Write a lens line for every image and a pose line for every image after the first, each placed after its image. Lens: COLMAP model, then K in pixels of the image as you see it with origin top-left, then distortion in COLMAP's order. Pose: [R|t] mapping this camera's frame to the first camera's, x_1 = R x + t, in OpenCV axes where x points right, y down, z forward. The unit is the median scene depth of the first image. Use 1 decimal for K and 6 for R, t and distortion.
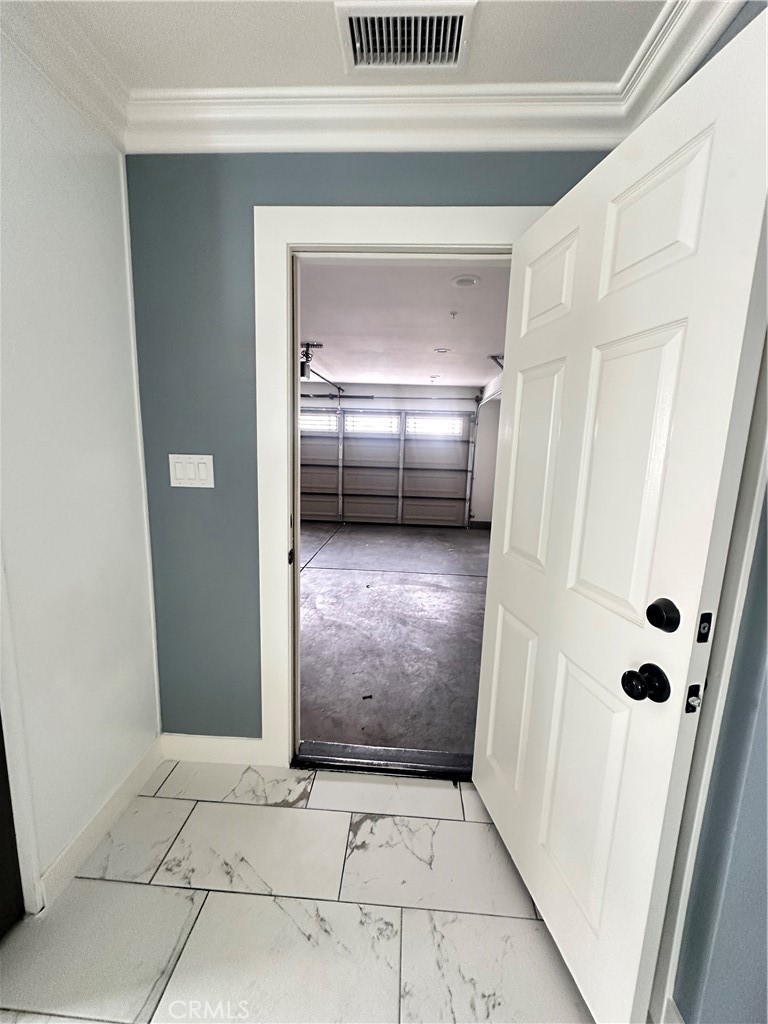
lens RADIAL K [[410.6, 0, 386.4], [0, 410.6, 514.0], [0, 0, 1]] dist [-0.001442, 0.000202]
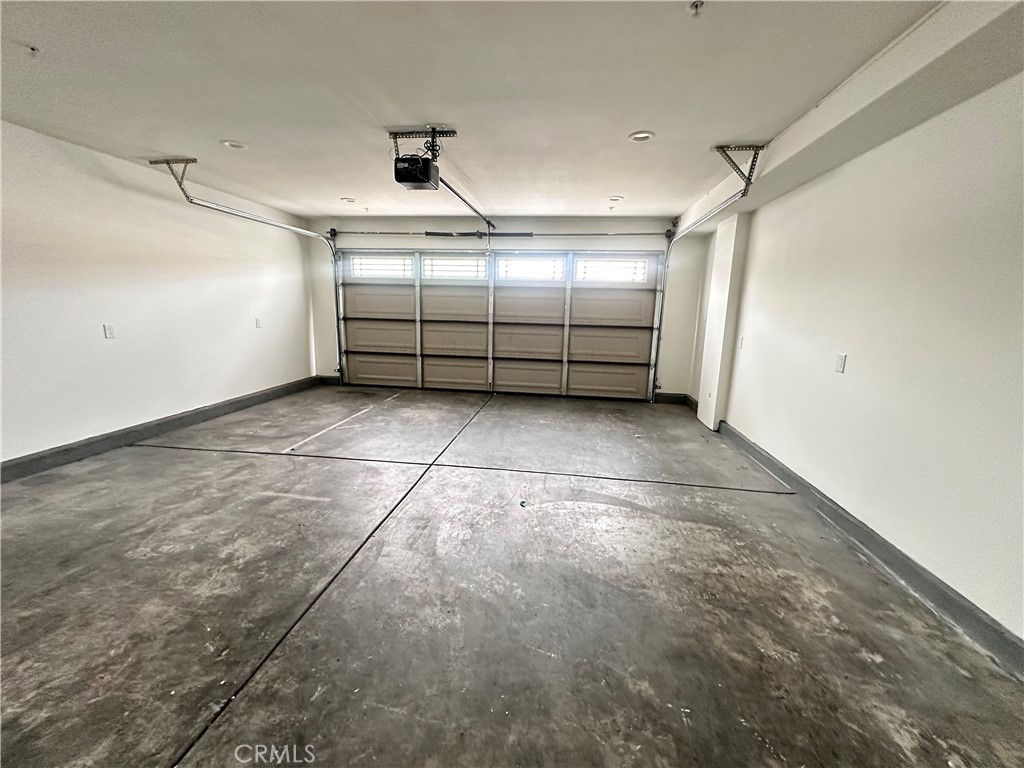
lens RADIAL K [[410.6, 0, 508.1], [0, 410.6, 384.5], [0, 0, 1]] dist [-0.001442, 0.000202]
pose [[0.996345, 0.008968, -0.084943, -0.009008], [-0.007026, 0.999708, 0.023129, -0.015763], [0.085125, -0.022448, 0.996117, 0.215783]]
